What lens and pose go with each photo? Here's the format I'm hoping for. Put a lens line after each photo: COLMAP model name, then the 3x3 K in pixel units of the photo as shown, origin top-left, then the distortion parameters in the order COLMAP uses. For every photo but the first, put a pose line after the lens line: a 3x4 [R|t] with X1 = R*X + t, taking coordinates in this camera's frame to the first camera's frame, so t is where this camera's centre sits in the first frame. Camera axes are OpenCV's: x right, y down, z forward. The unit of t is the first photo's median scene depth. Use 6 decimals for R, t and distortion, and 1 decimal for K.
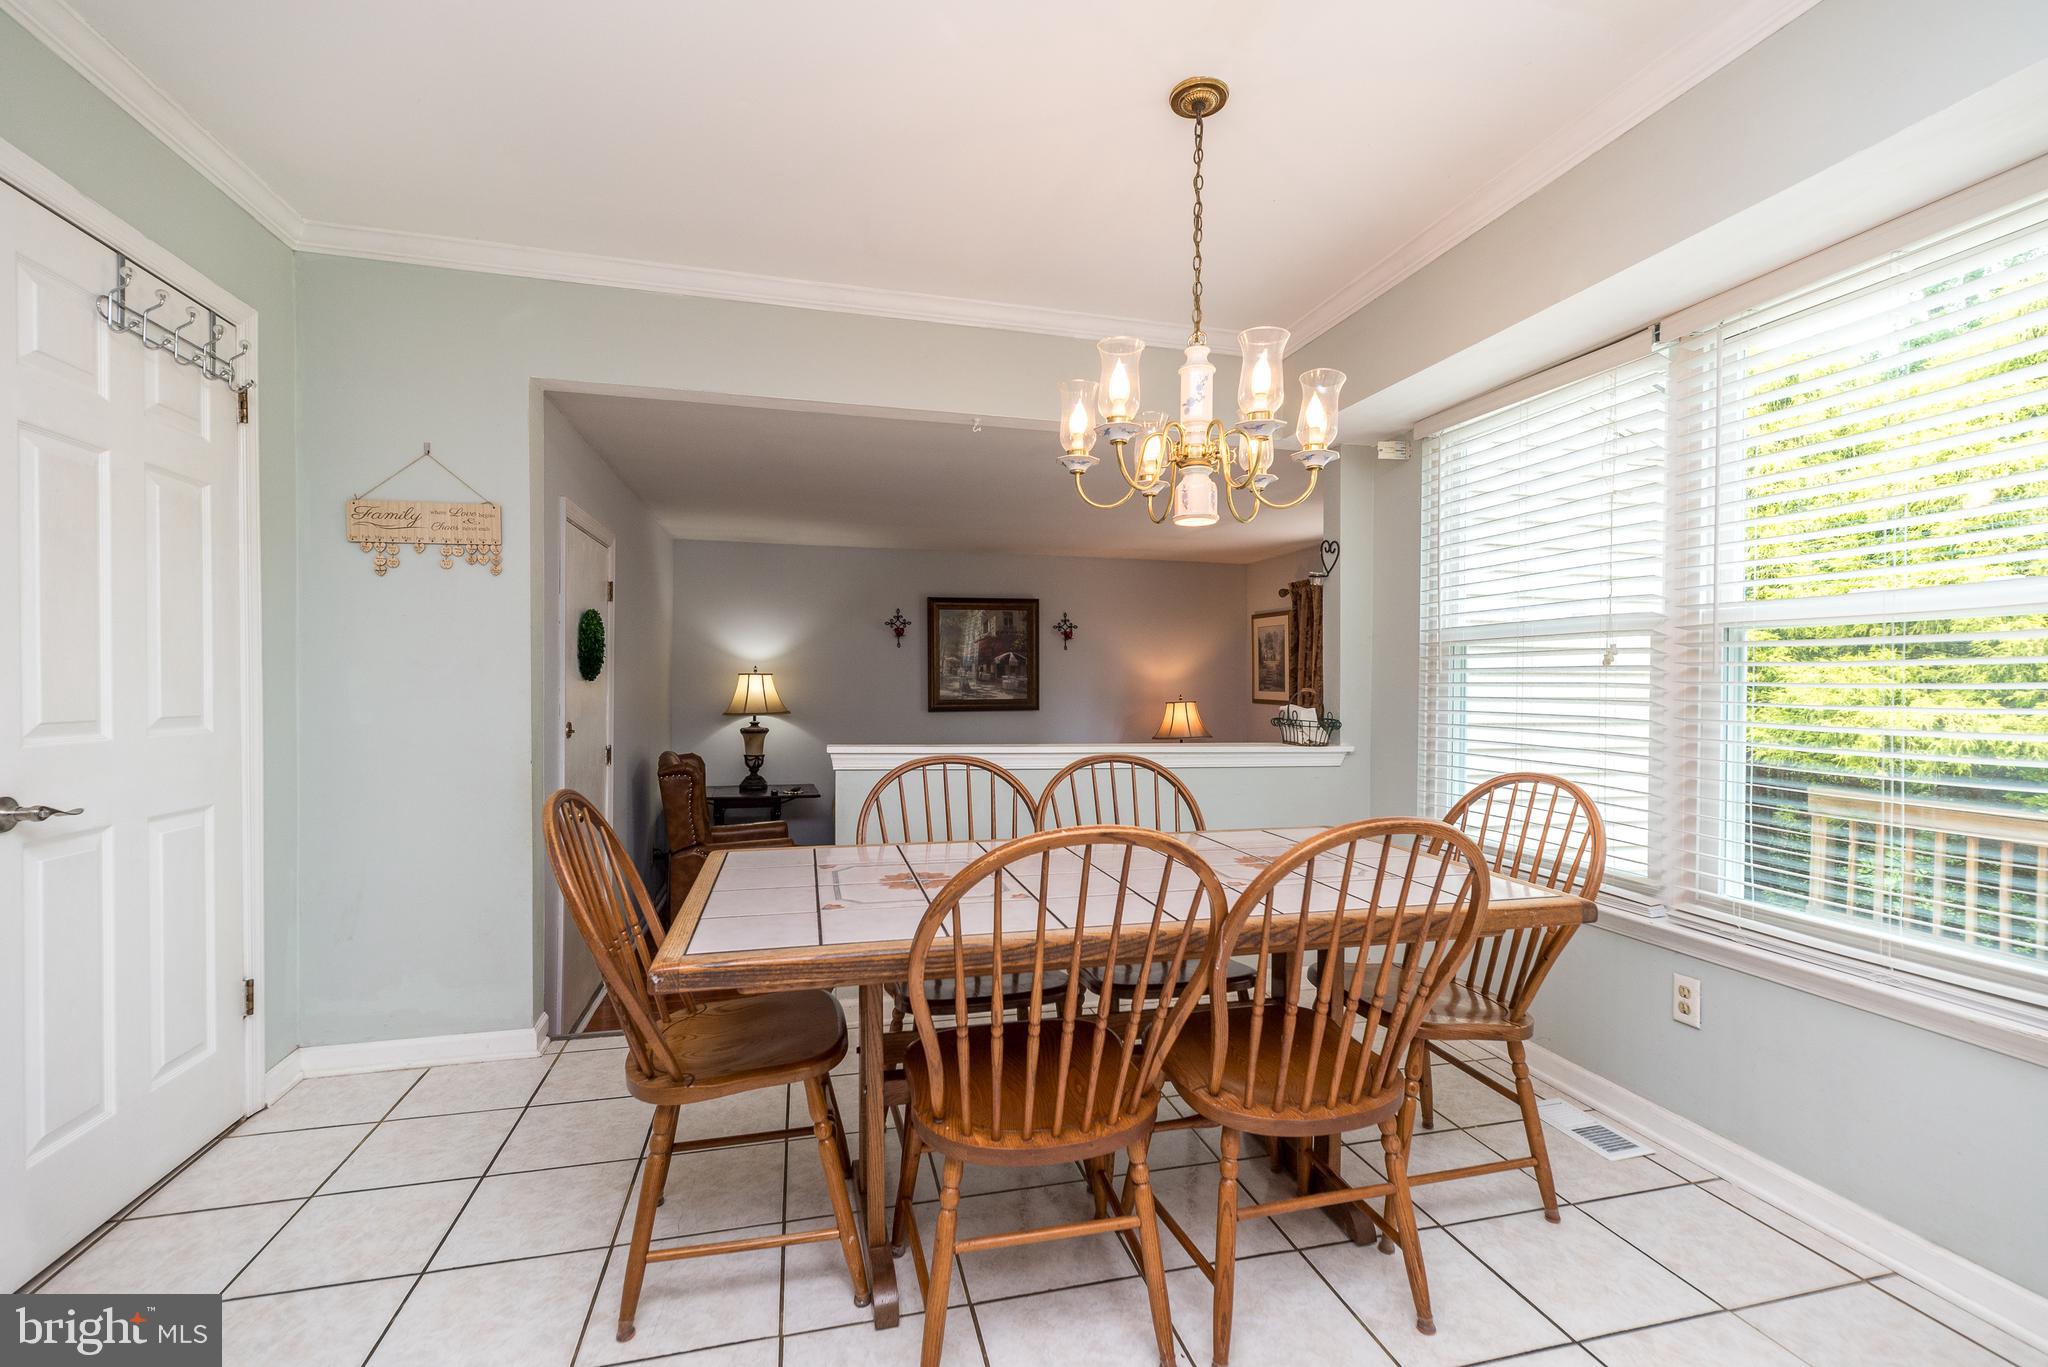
lens RADIAL K [[890.5, 0, 1024.0], [0, 890.5, 690.3], [0, 0, 1]] dist [0.008865, 0.000232]
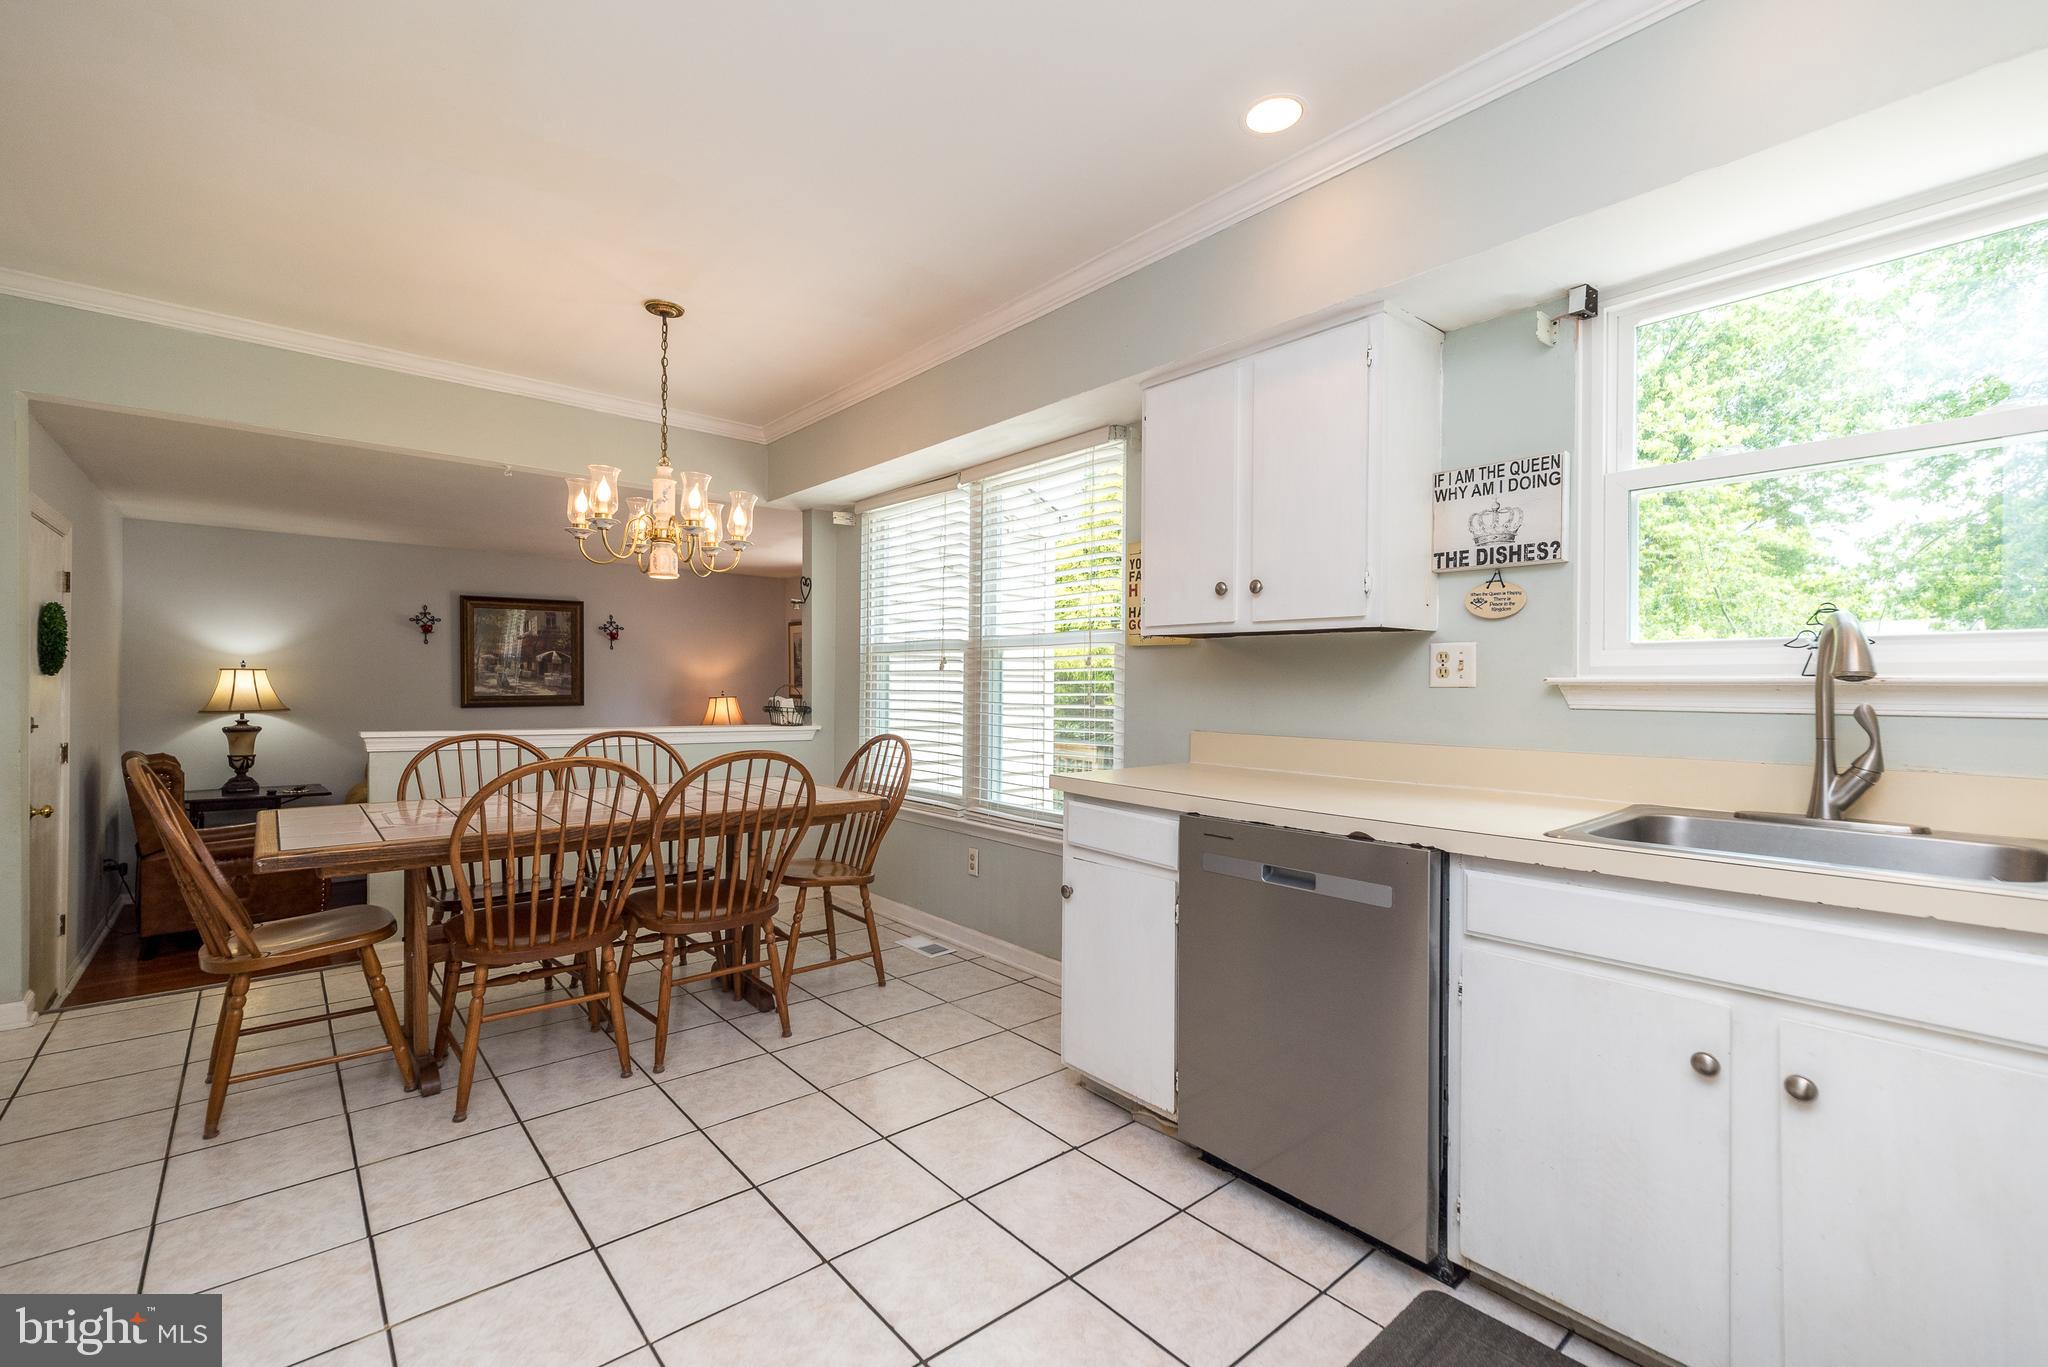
lens RADIAL K [[890.5, 0, 1024.0], [0, 890.5, 690.3], [0, 0, 1]] dist [0.008865, 0.000232]
pose [[0.897892, -0.001340, 0.440214, 0.043259], [0.000535, 0.999998, 0.001951, 0.005161], [-0.440215, -0.001516, 0.897891, -0.420786]]
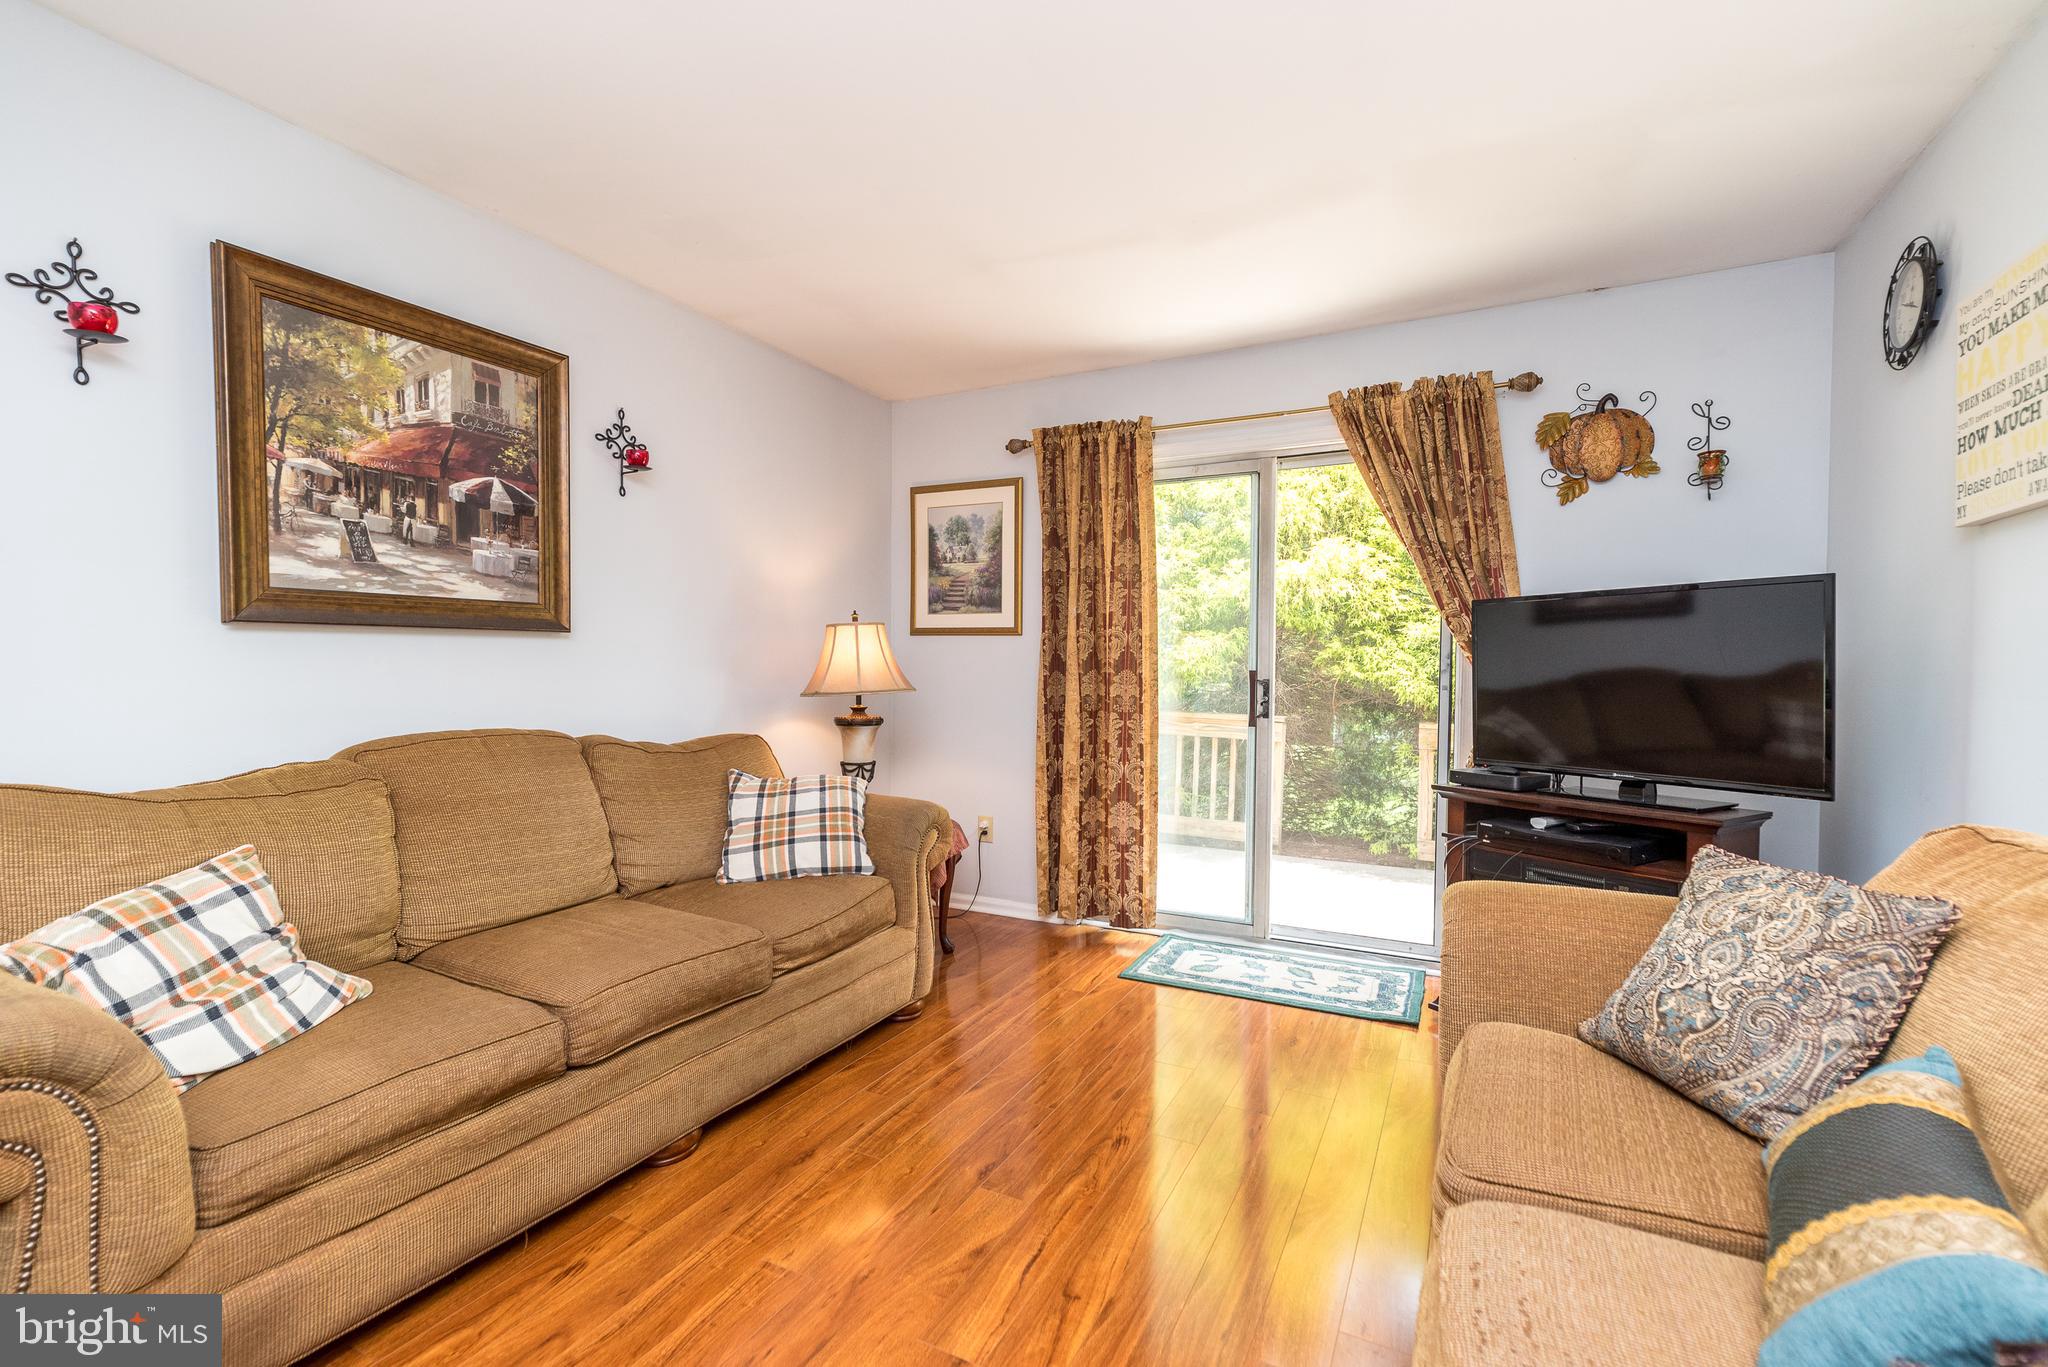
lens RADIAL K [[888.4, 0, 1030.7], [0, 888.4, 688.4], [0, 0, 1]] dist [0.002181, 0.000448]
pose [[0.654269, -0.018550, 0.756034, -0.337027], [0.004639, 0.999779, 0.020517, 0.089034], [-0.756248, -0.009917, 0.654210, 1.263692]]
